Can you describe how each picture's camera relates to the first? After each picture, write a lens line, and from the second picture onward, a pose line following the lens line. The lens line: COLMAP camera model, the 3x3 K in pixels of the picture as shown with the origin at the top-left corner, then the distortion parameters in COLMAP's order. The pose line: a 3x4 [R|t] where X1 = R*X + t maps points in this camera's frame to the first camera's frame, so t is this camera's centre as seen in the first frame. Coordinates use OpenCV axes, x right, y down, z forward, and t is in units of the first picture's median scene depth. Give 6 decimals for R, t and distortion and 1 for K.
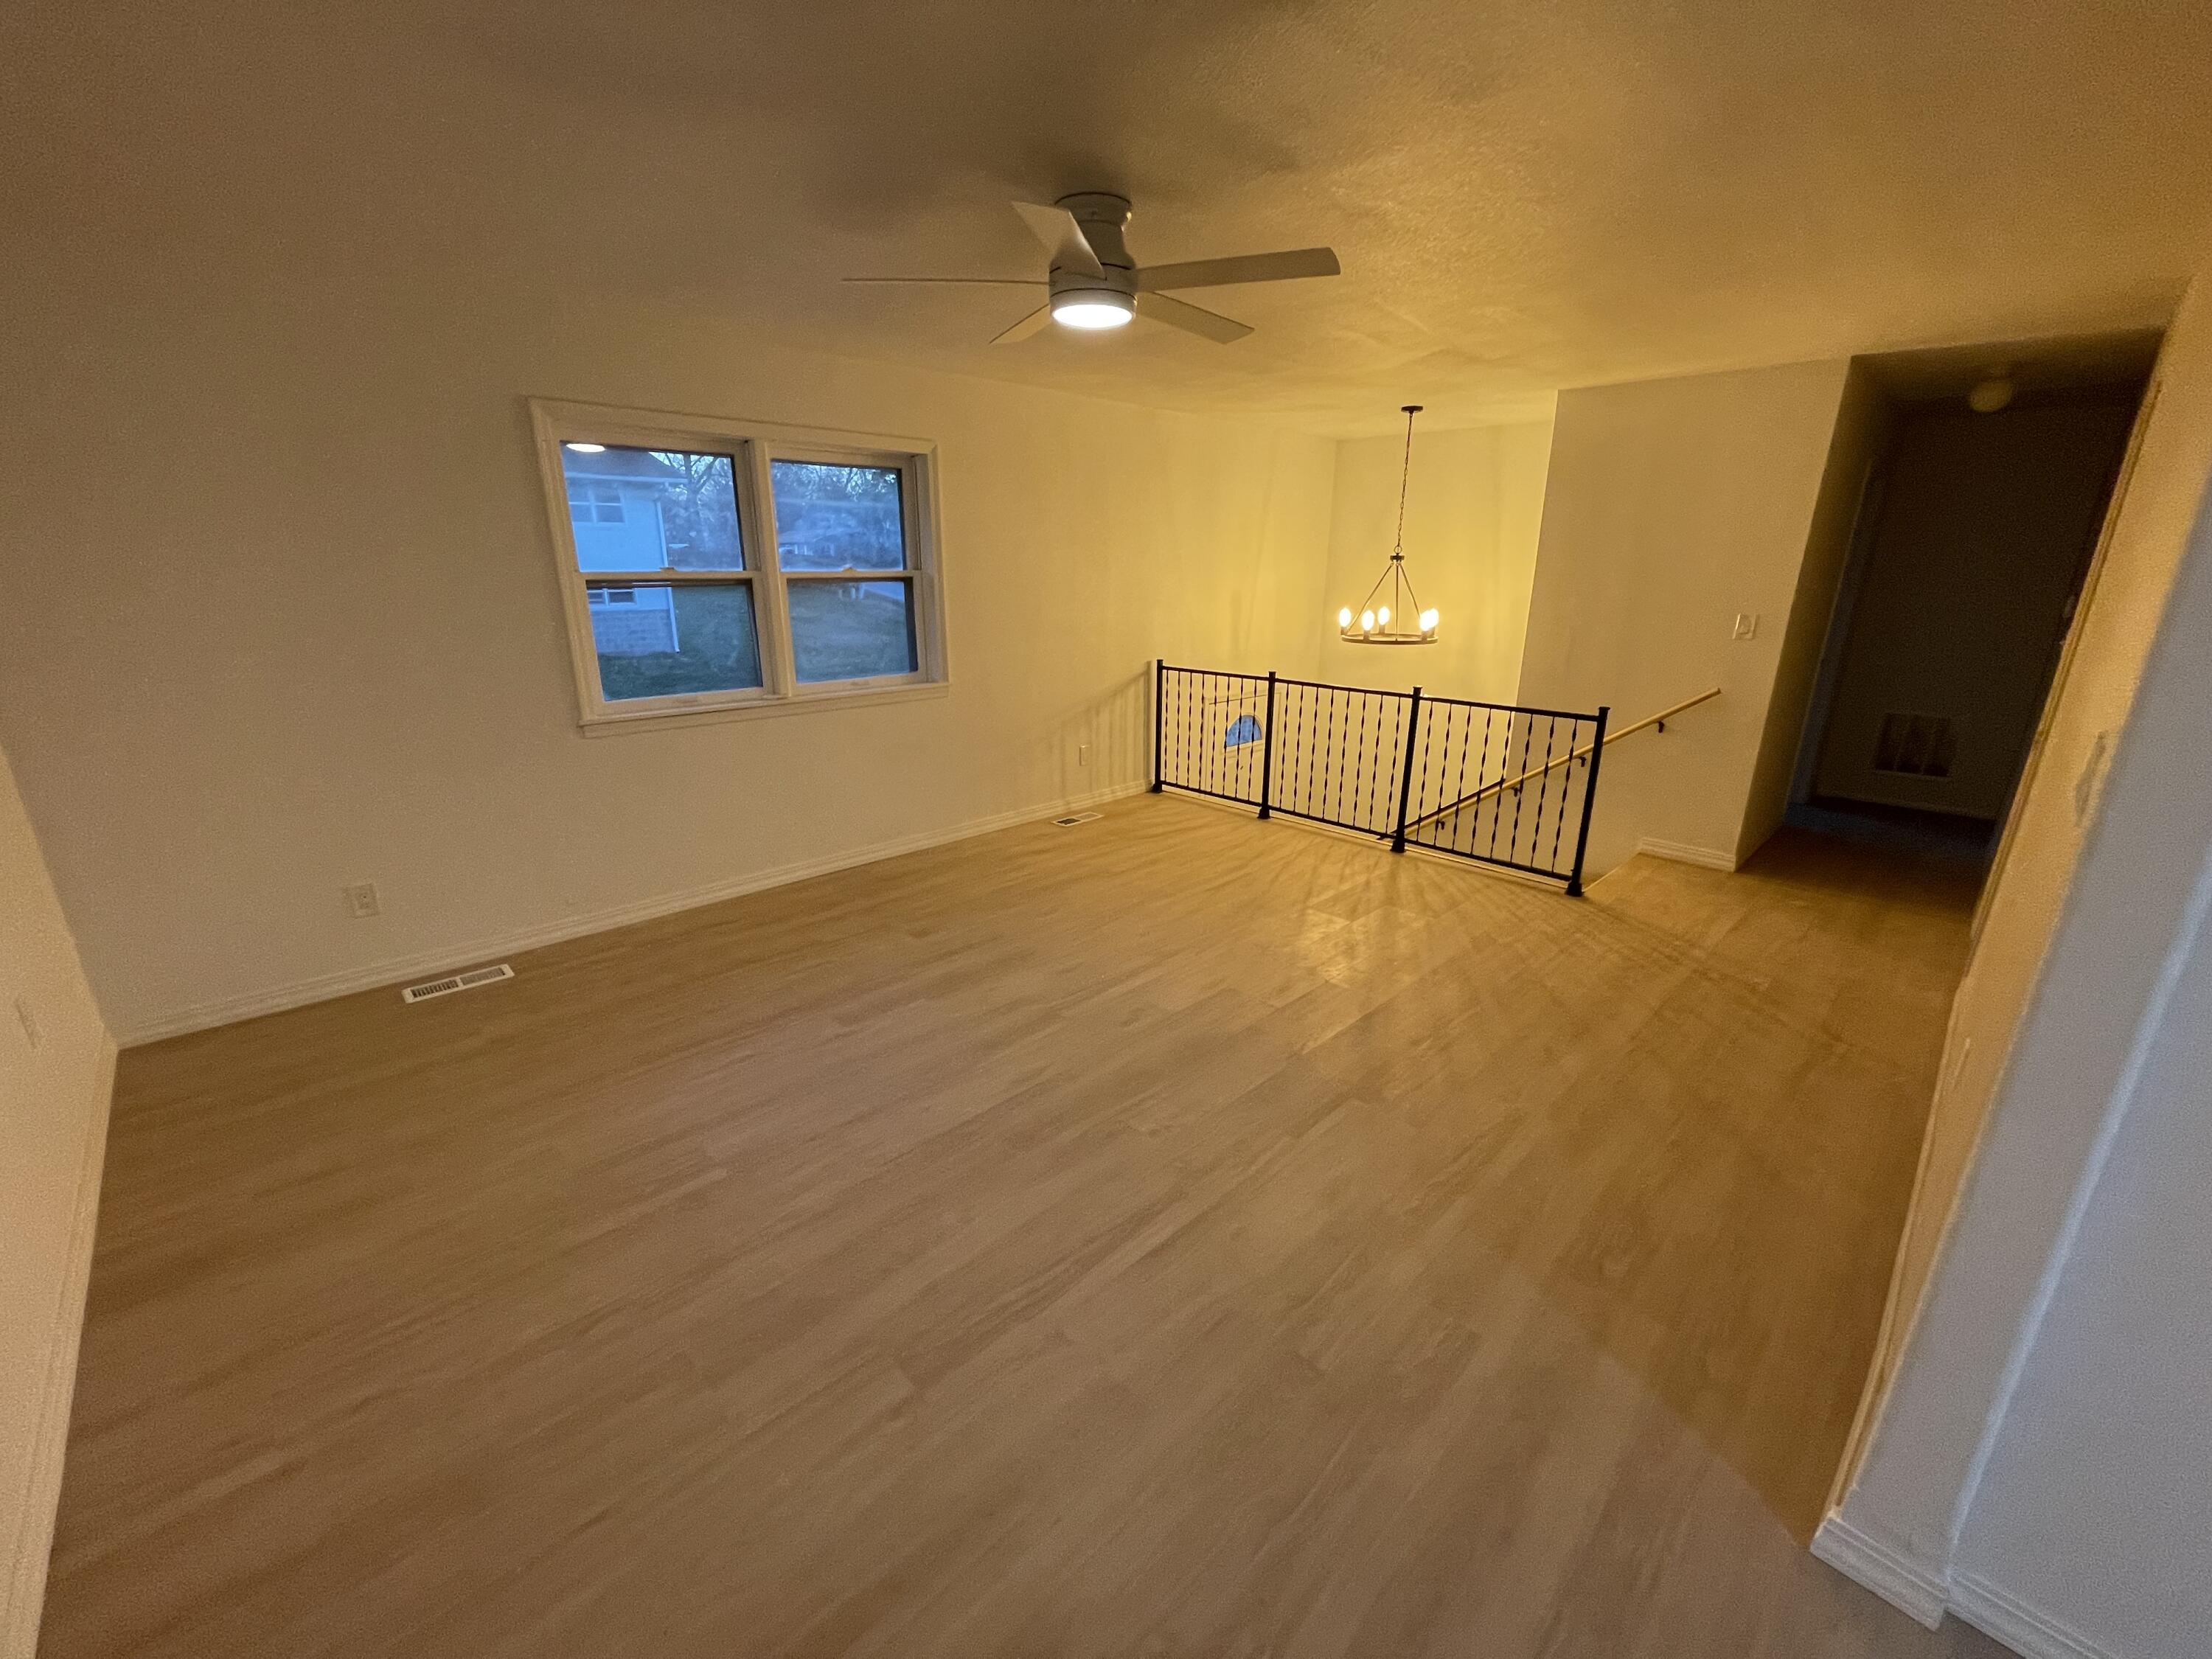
lens RADIAL K [[878.7, 0, 1112.0], [0, 878.7, 843.9], [0, 0, 1]] dist [-0.000731, -0.001966]
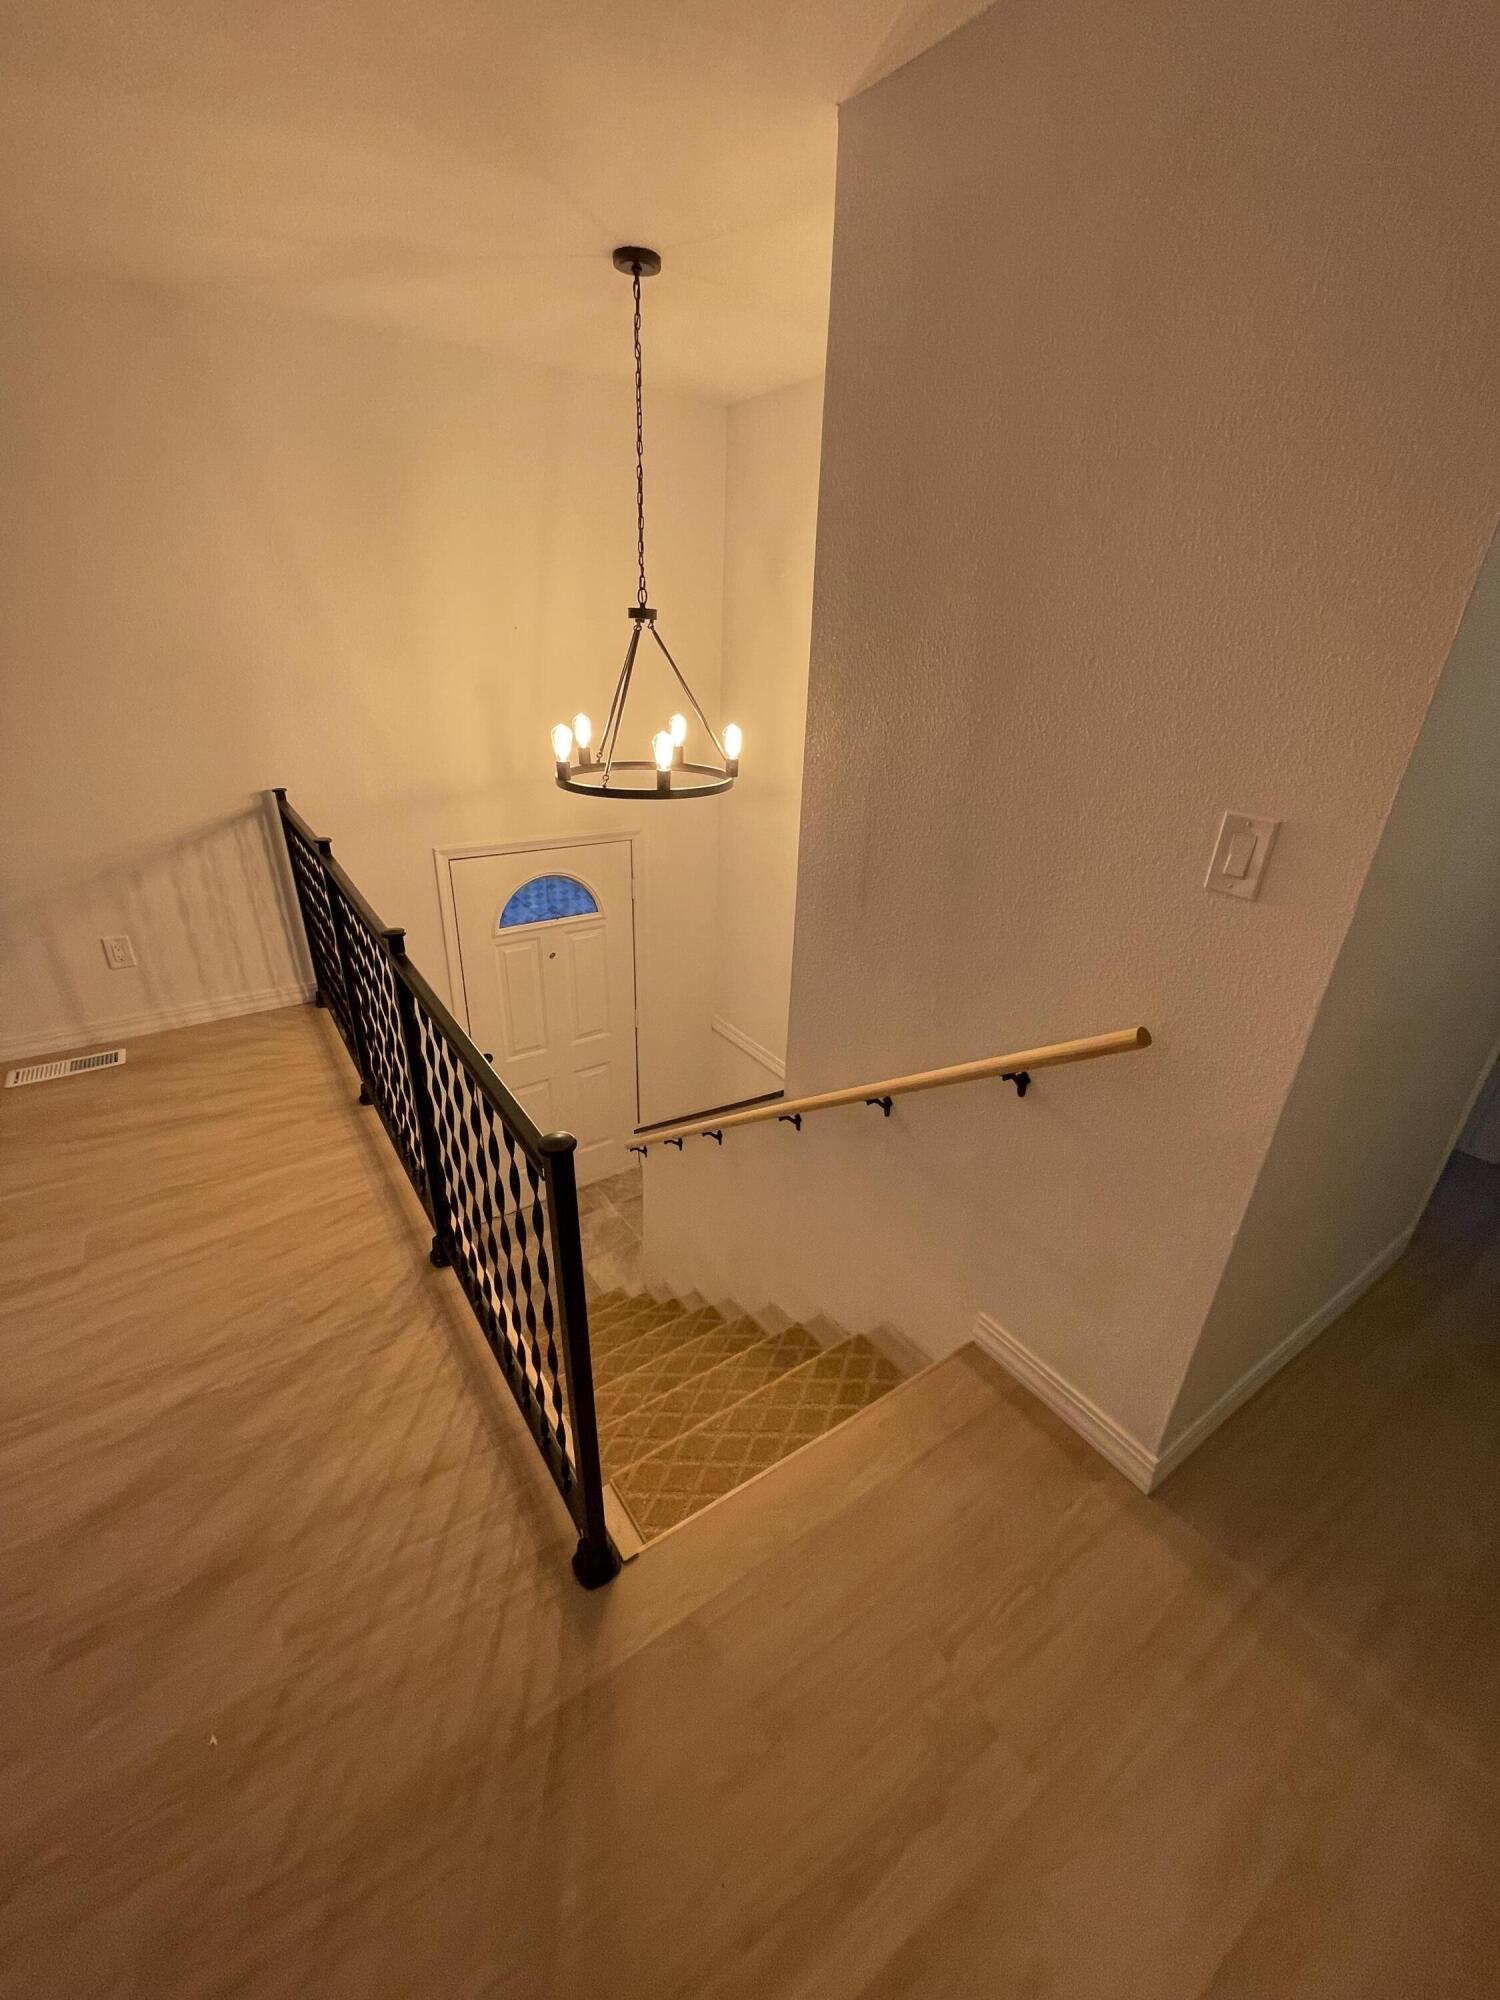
lens RADIAL K [[800.7, 0, 750.0], [0, 800.7, 1000.0], [0, 0, 1]] dist [-0.007869, -0.000096]
pose [[0.984702, 0.100269, -0.142505, 0.472783], [-0.082764, 0.988840, 0.123874, -0.173112], [0.153336, -0.110185, 0.982012, 0.548002]]
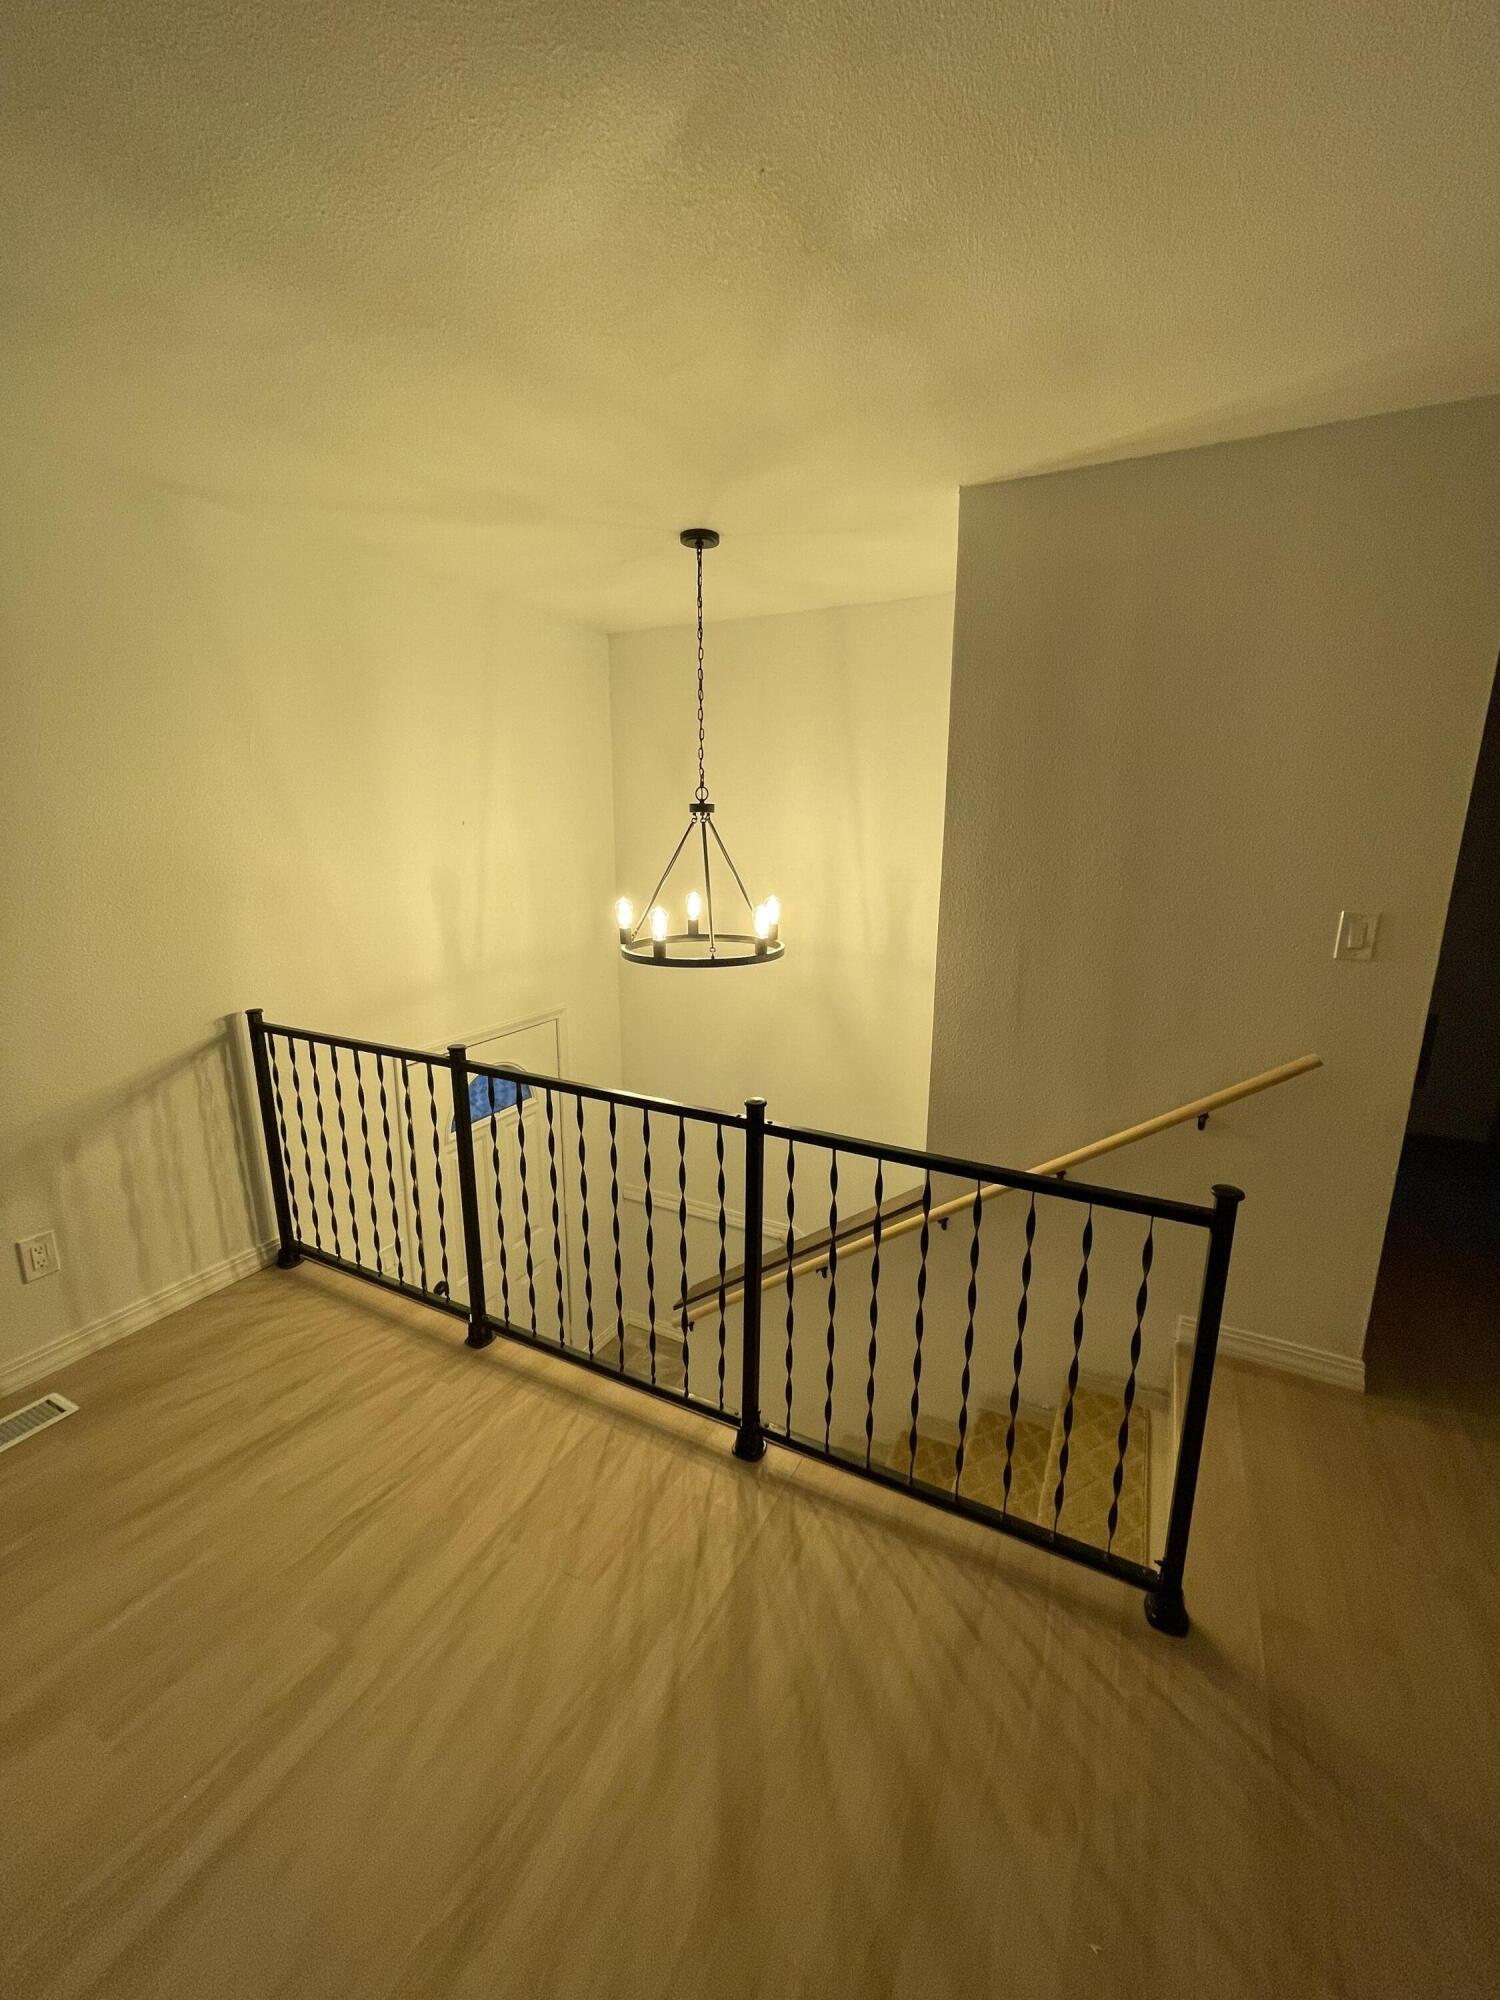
lens RADIAL K [[794.5, 0, 750.0], [0, 794.5, 1000.0], [0, 0, 1]] dist [-0.000731, -0.001966]
pose [[0.951315, -0.068964, 0.300405, 0.195218], [0.094489, 0.992972, -0.071269, -0.167618], [-0.293379, 0.096185, 0.951145, 0.528213]]
